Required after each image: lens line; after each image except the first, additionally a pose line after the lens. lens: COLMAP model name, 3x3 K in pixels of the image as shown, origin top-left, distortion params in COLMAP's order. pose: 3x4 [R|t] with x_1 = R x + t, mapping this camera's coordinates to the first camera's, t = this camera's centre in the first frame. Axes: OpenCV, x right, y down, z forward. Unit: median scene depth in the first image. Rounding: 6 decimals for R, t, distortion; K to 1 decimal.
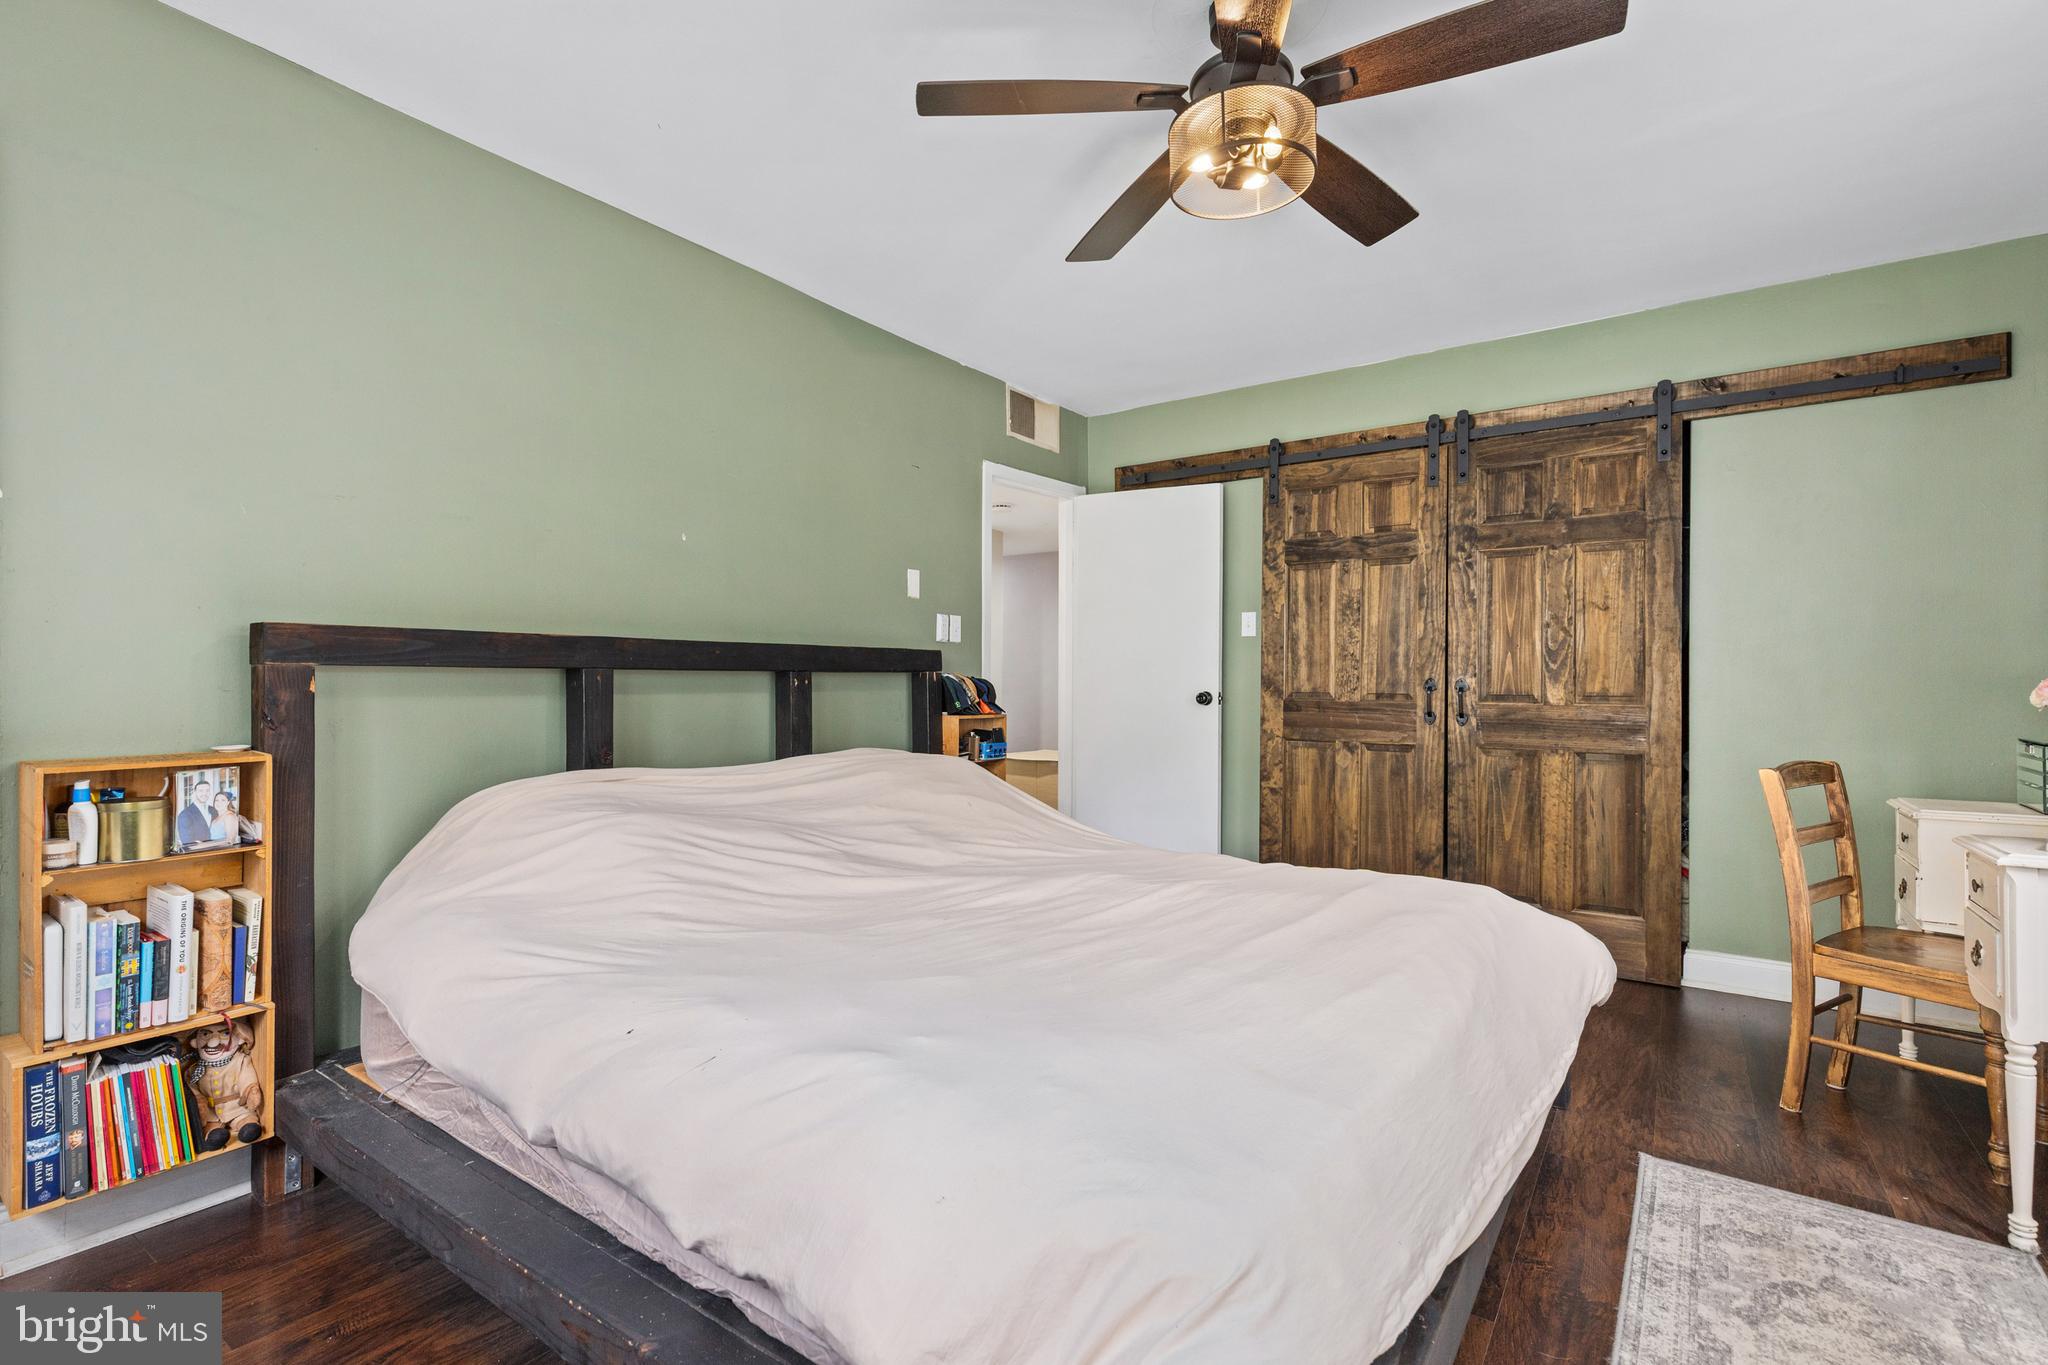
lens RADIAL K [[920.4, 0, 1030.9], [0, 920.4, 680.7], [0, 0, 1]] dist [0.001958, 0.000097]
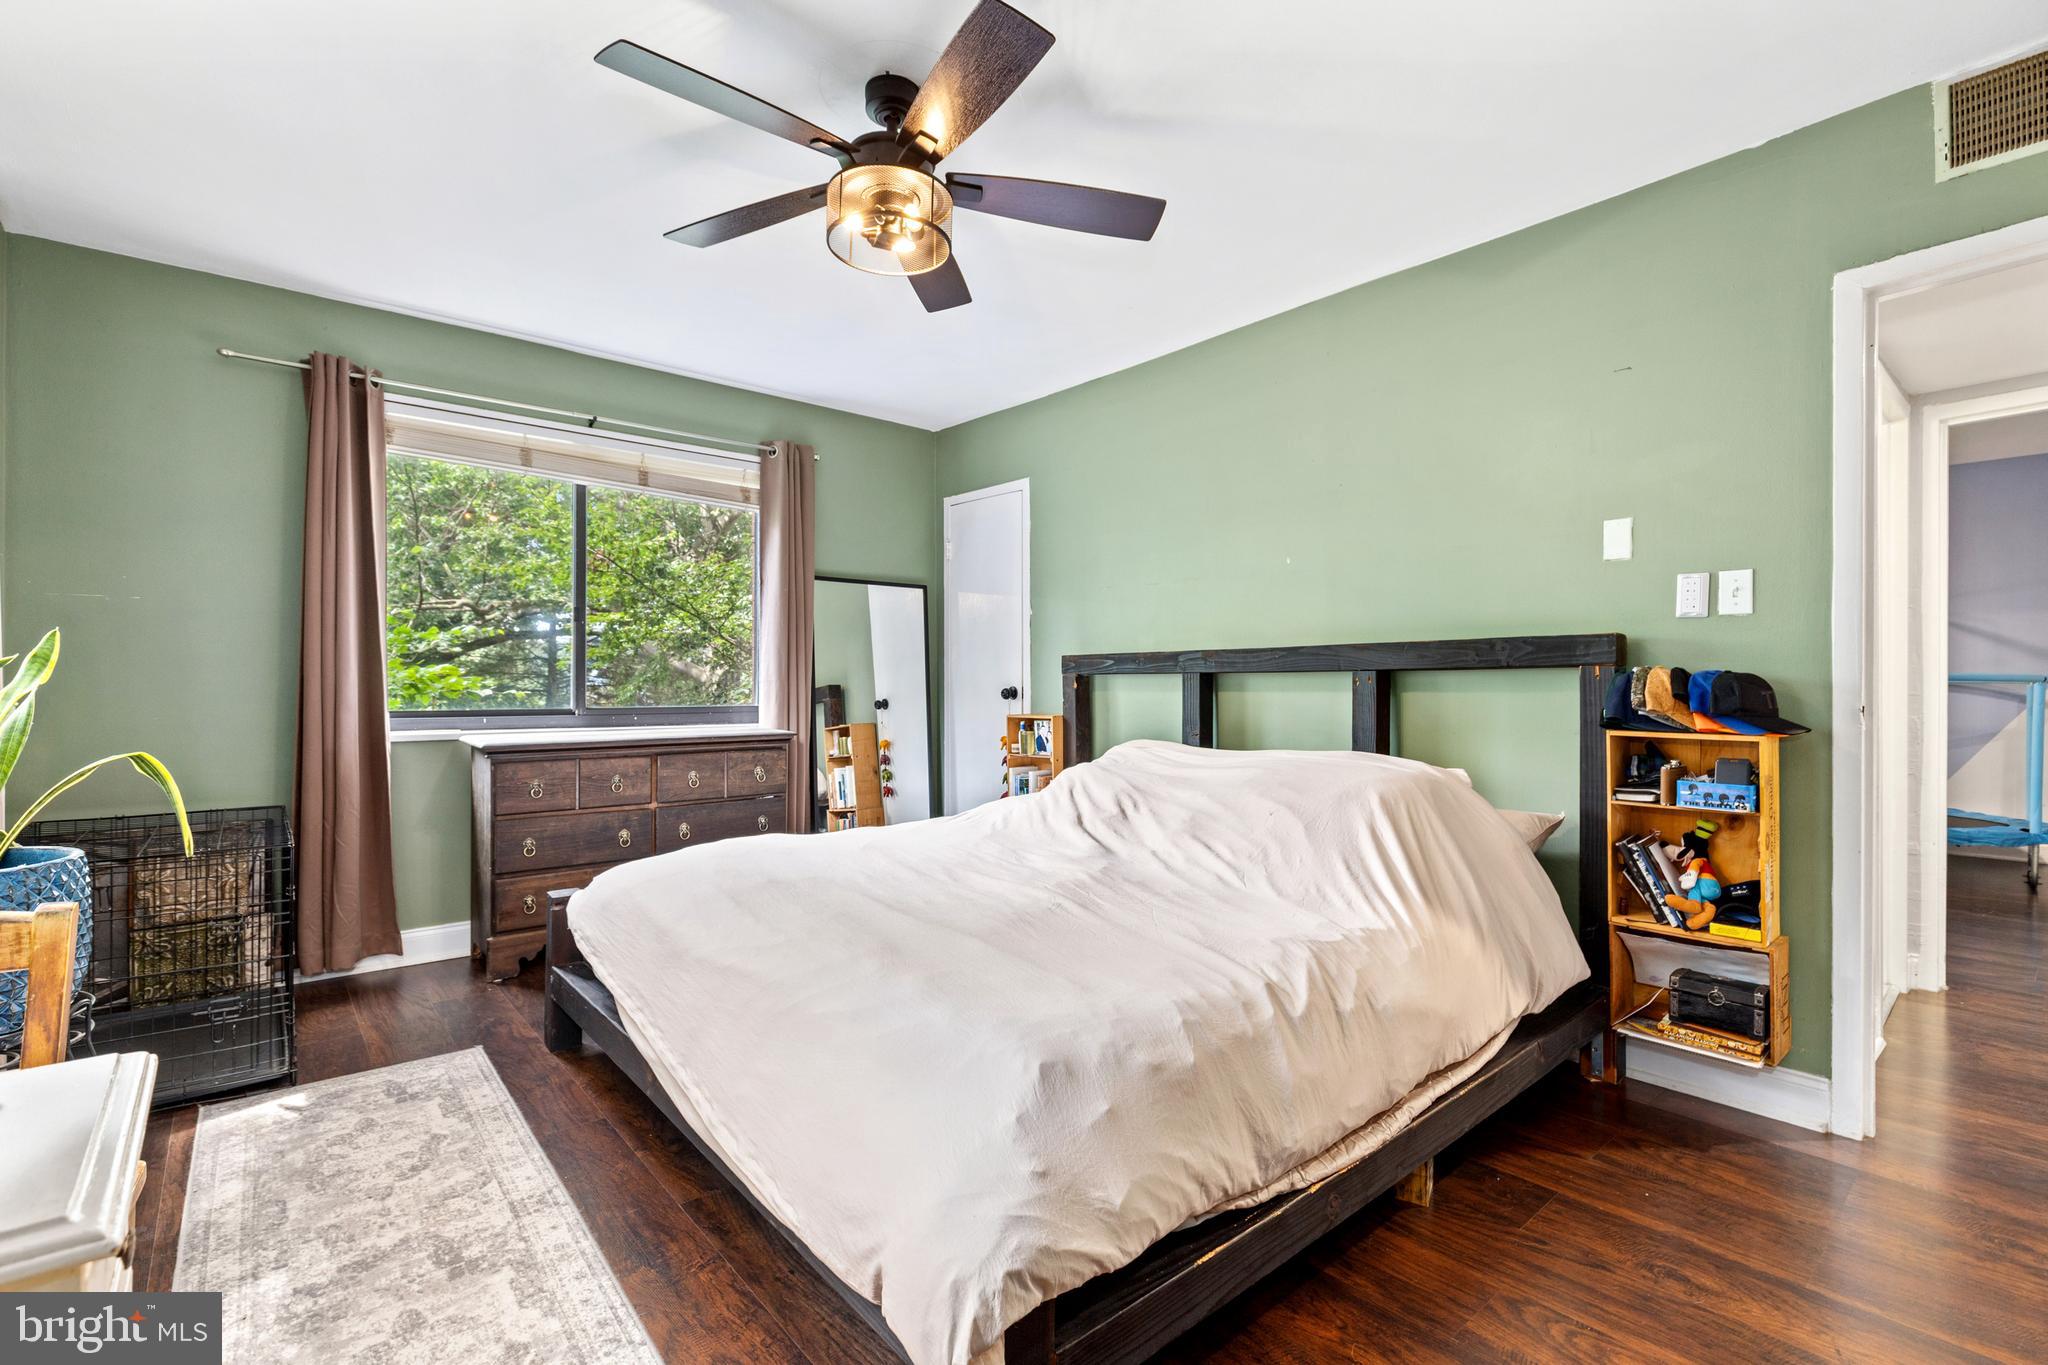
lens RADIAL K [[920.4, 0, 1035.9], [0, 920.4, 681.2], [0, 0, 1]] dist [0.001958, 0.000097]
pose [[-0.242973, -0.001384, -0.970032, 0.986933], [0.007886, 0.999963, -0.003402, 0.001886], [0.970001, -0.008476, -0.242953, 1.103194]]
